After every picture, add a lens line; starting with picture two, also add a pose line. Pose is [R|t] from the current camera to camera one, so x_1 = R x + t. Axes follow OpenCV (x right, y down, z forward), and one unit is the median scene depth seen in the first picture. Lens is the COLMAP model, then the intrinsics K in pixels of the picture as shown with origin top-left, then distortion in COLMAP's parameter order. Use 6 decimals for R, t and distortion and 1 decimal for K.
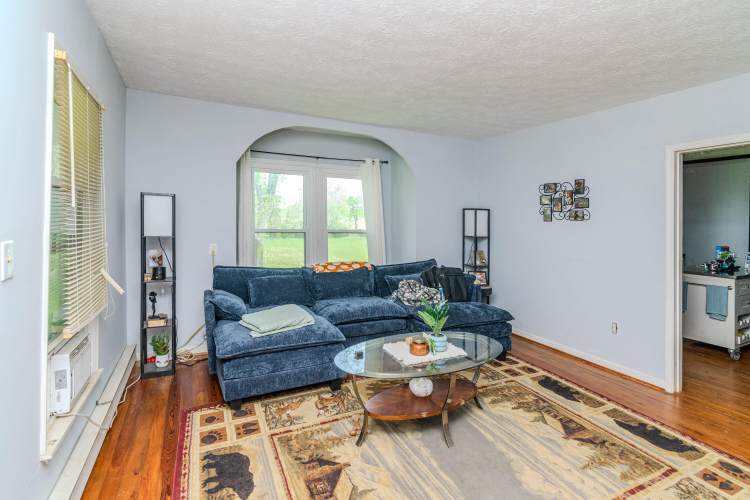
lens RADIAL K [[376.2, 0, 375.0], [0, 376.2, 219.4], [0, 0, 1]] dist [0.002264, 0.000186]
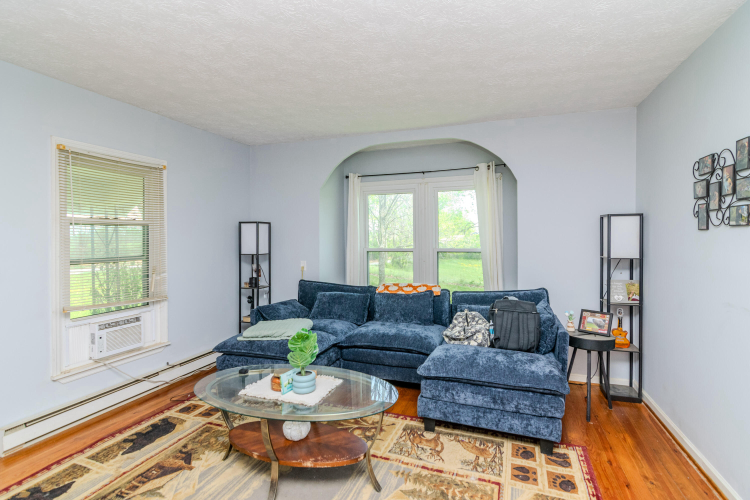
lens RADIAL K [[369.4, 0, 373.8], [0, 369.4, 236.2], [0, 0, 1]] dist [-0.001638, -0.000152]
pose [[0.697227, -0.029695, -0.716235, 0.743866], [0.023854, 0.999549, -0.018219, 0.017952], [0.716454, -0.004382, 0.697621, 0.454228]]
